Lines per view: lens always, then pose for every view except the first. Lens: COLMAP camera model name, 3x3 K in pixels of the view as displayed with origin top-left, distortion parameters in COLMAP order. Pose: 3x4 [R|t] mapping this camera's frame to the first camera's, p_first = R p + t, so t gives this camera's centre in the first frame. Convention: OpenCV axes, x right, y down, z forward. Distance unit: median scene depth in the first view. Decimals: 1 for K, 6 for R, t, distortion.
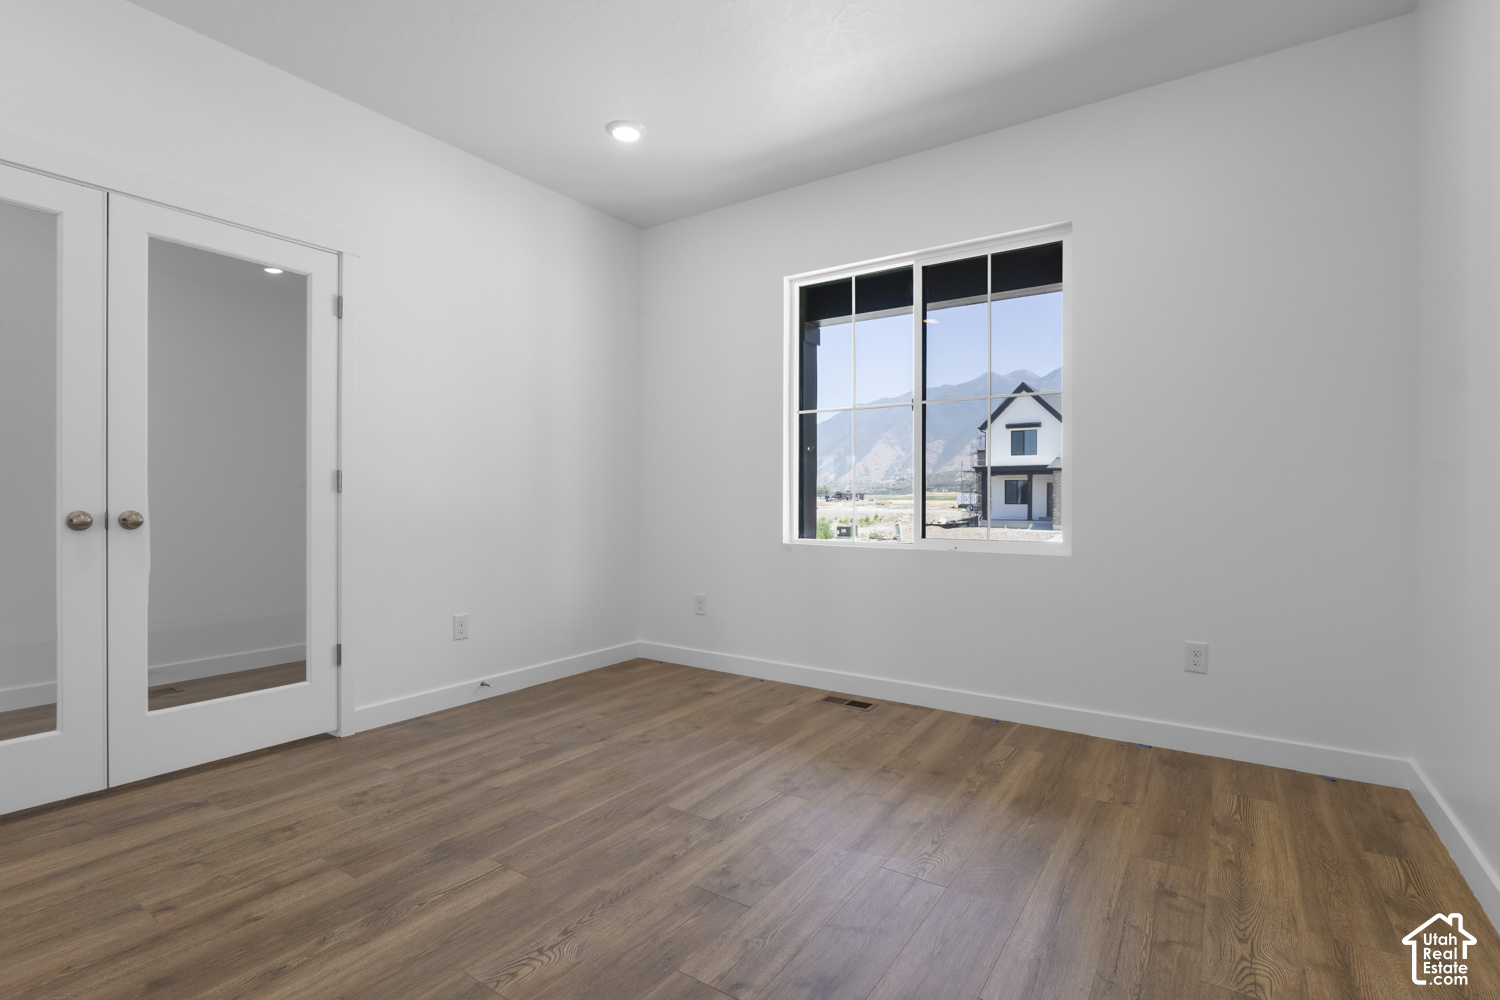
lens RADIAL K [[715.0, 0, 771.8], [0, 715.0, 502.3], [0, 0, 1]] dist [-0.010555, 0.001914]
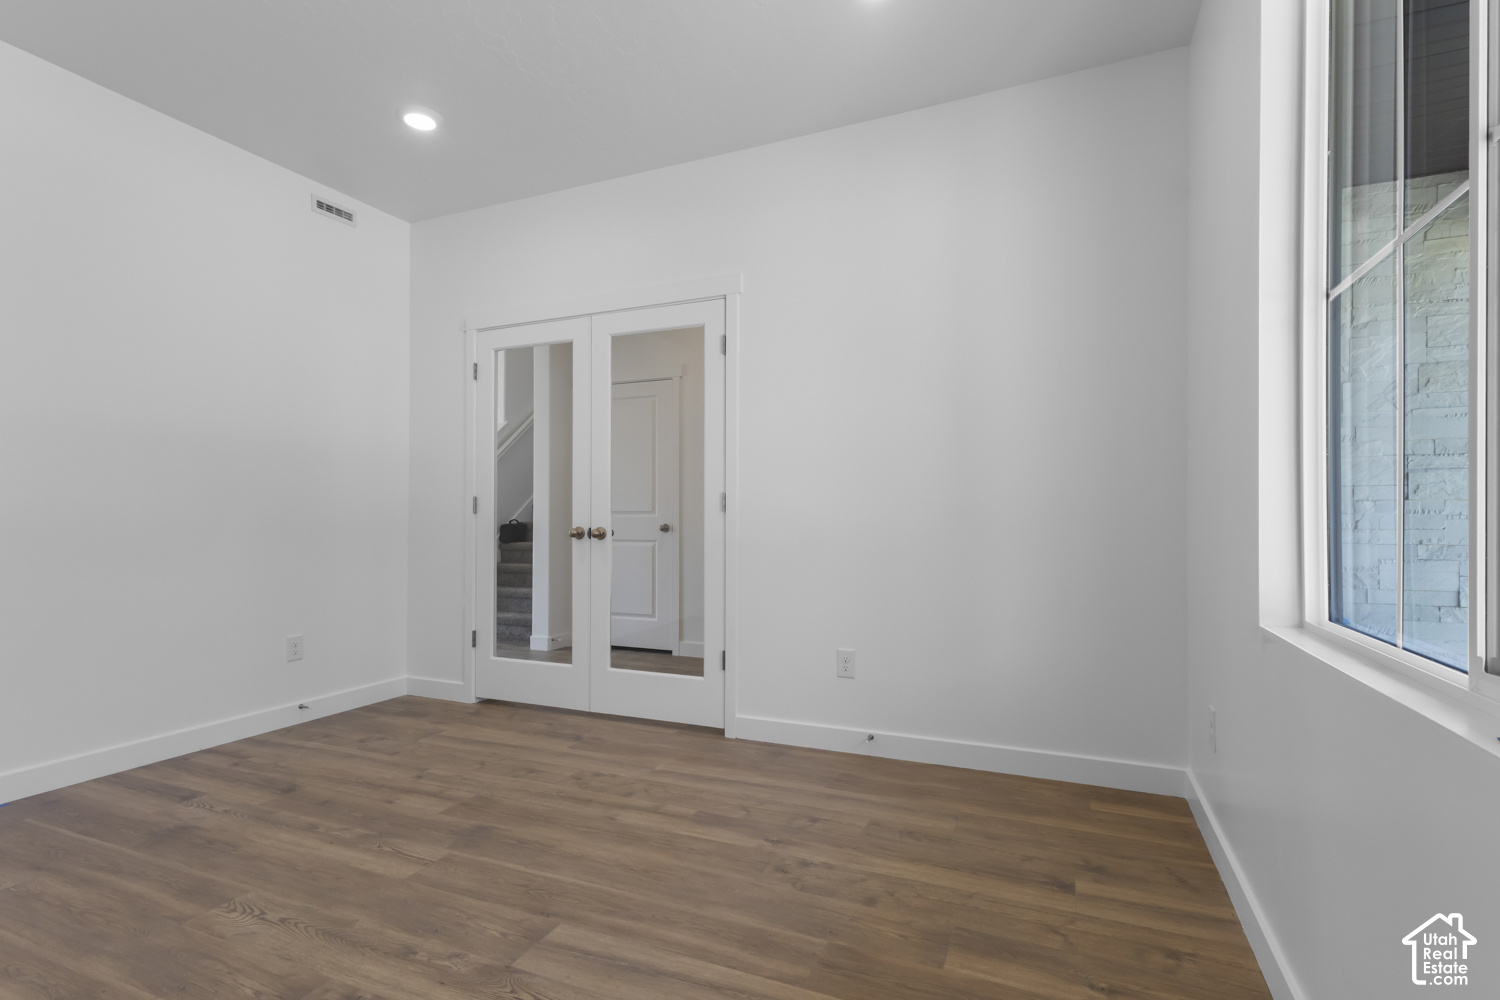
lens RADIAL K [[743.1, 0, 744.0], [0, 743.1, 510.1], [0, 0, 1]] dist [0.016009, -0.000786]
pose [[0.151817, -0.014211, -0.988306, 0.578486], [-0.005759, 0.999867, -0.015262, -0.000304], [0.988392, 0.008009, 0.151715, 0.925341]]
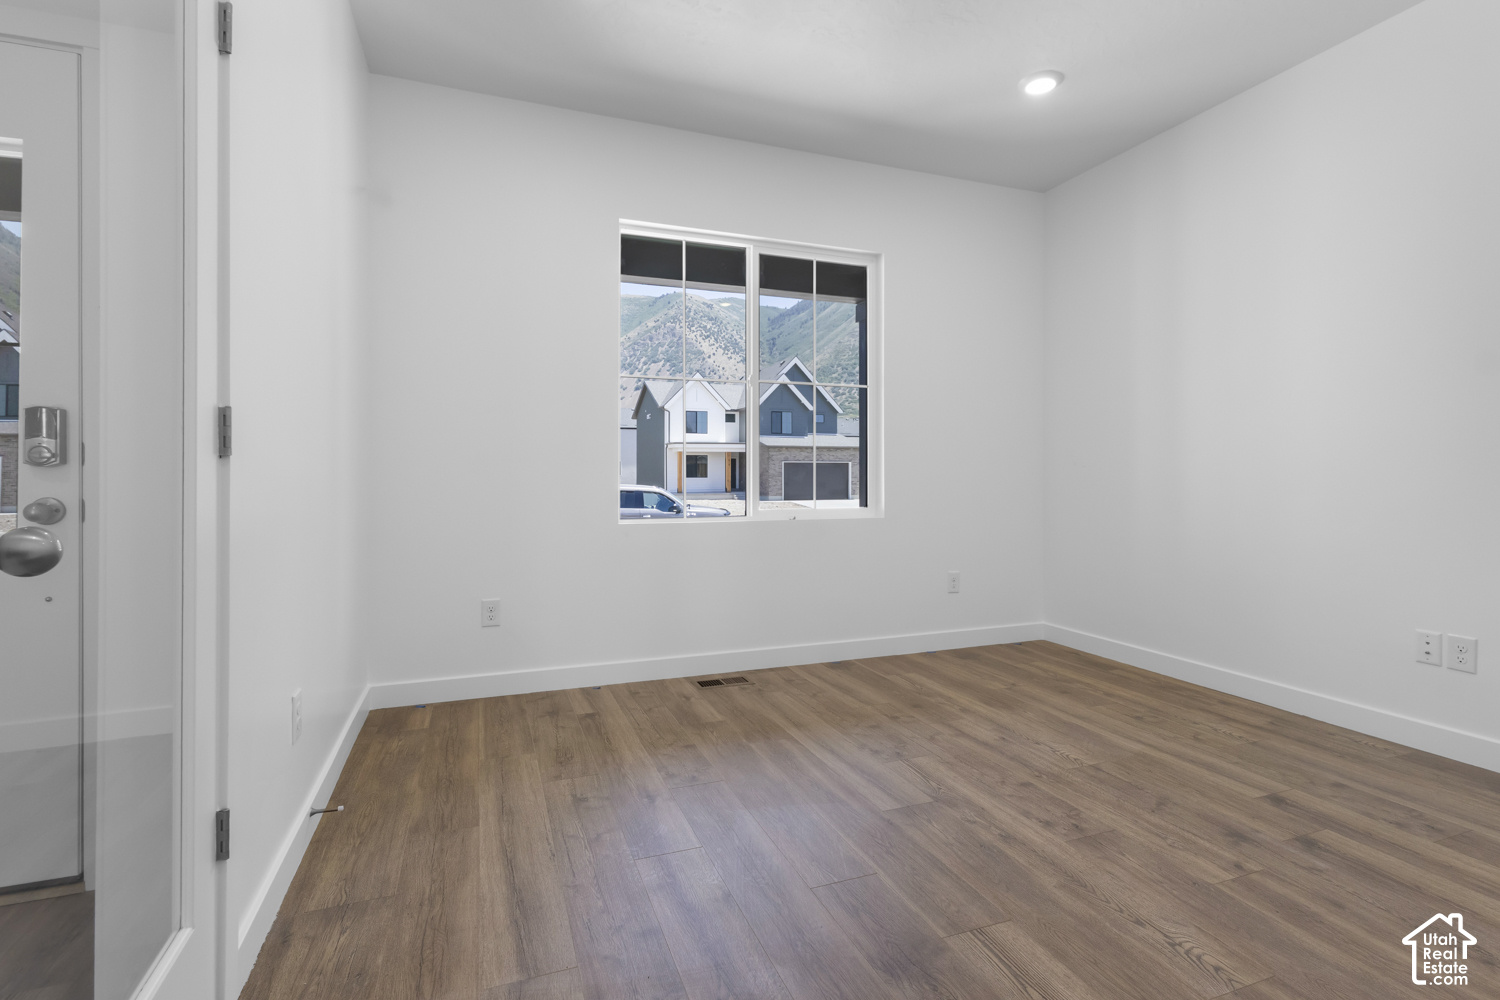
lens RADIAL K [[691.7, 0, 764.0], [0, 691.7, 475.3], [0, 0, 1]] dist [0.001811, 0.001672]
pose [[0.579697, -0.002442, 0.814829, -0.821761], [0.005249, 0.999986, -0.000737, -0.000223], [-0.814815, 0.004705, 0.579702, 0.531749]]
